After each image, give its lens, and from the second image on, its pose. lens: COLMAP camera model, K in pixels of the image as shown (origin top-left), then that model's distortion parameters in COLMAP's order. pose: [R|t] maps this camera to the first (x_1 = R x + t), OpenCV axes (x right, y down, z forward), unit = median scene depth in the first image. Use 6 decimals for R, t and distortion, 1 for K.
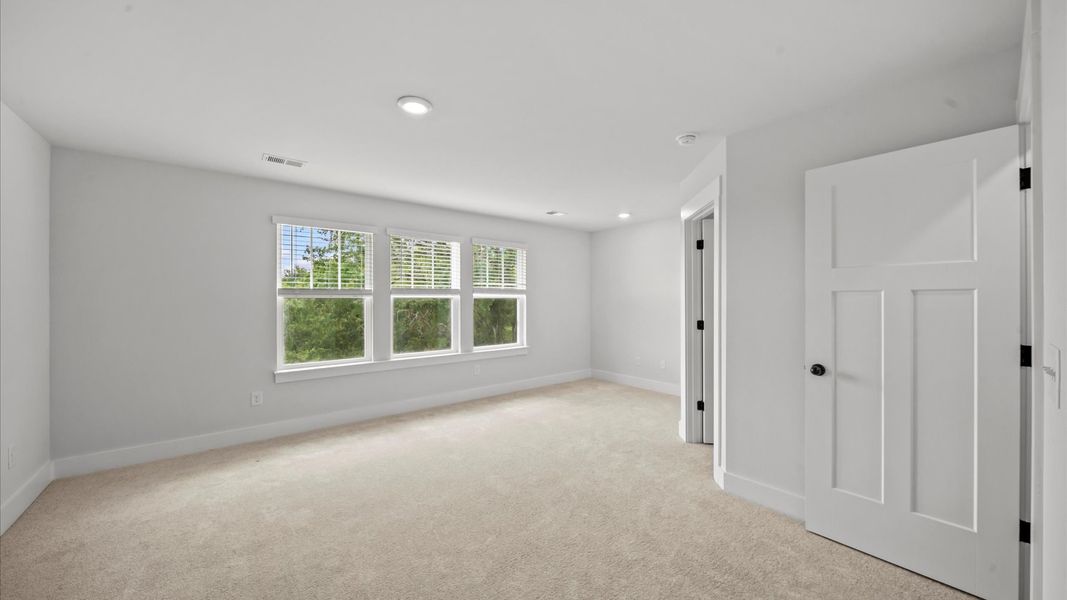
lens RADIAL K [[380.8, 0, 537.9], [0, 380.8, 294.0], [0, 0, 1]] dist [-0.004855, -0.000138]
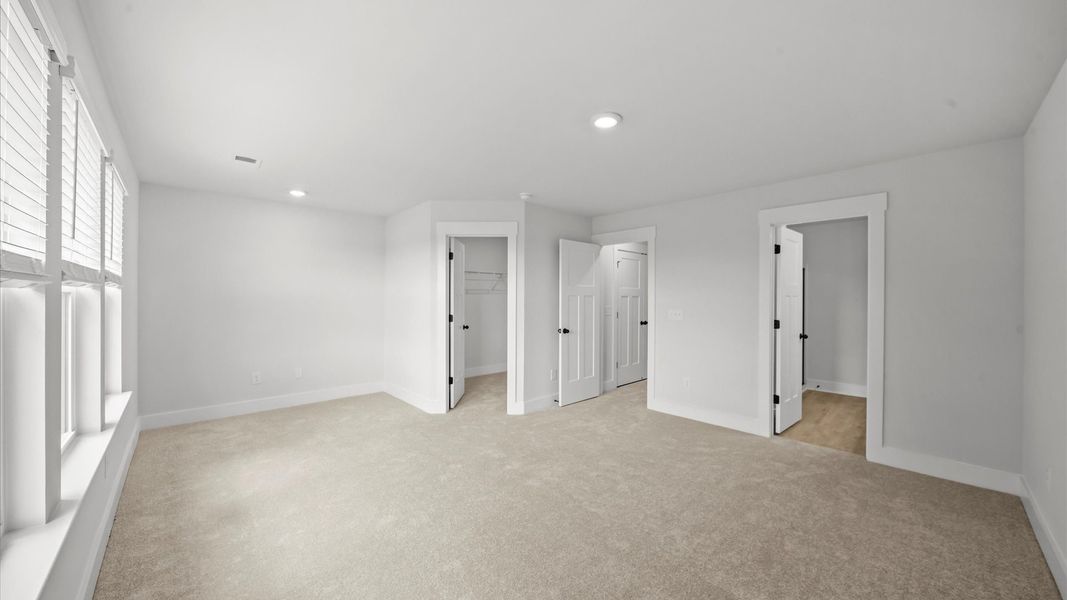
lens RADIAL K [[380.8, 0, 537.9], [0, 380.8, 294.0], [0, 0, 1]] dist [-0.004855, -0.000138]
pose [[-0.081807, 0.010432, 0.996594, -1.408750], [-0.018780, 0.999752, -0.012007, 0.014439], [-0.996471, -0.019698, -0.081591, 1.298700]]
